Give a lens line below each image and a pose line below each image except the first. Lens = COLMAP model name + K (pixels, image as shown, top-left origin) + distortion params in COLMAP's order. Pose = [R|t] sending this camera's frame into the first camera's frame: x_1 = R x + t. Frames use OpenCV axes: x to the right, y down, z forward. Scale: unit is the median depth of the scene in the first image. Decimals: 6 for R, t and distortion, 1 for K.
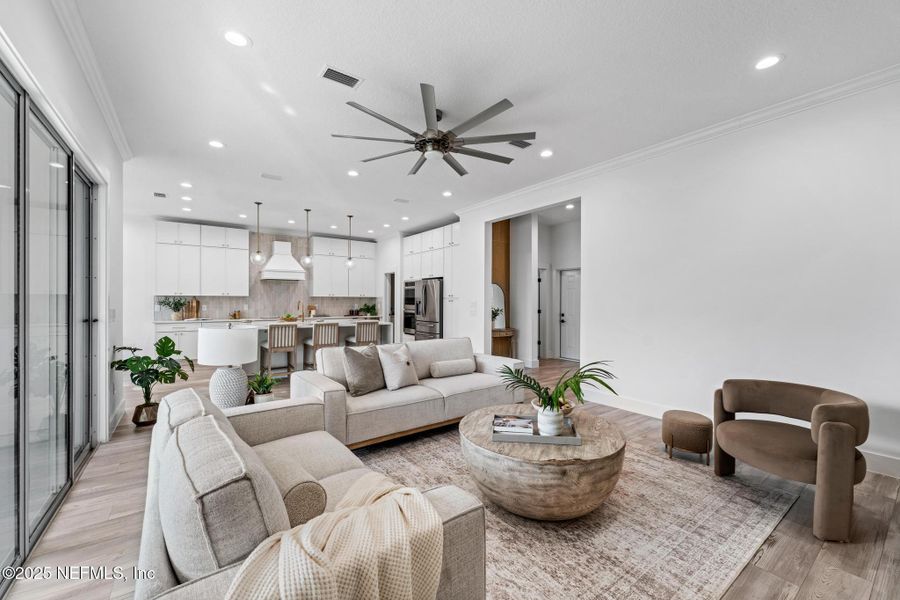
lens RADIAL K [[359.5, 0, 447.3], [0, 359.5, 302.3], [0, 0, 1]] dist [-0.001745, -0.000253]
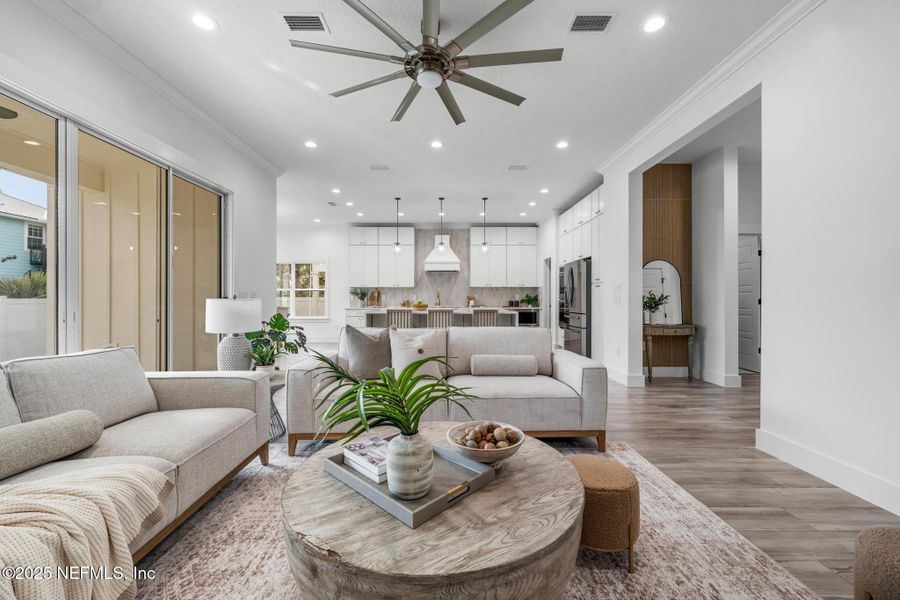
lens RADIAL K [[359.5, 0, 450.4], [0, 359.5, 298.0], [0, 0, 1]] dist [-0.001745, -0.000253]
pose [[0.817314, -0.003597, -0.576181, 0.183520], [-0.000386, 0.999977, -0.006790, 0.025361], [0.576192, 0.005772, 0.817294, 0.169955]]
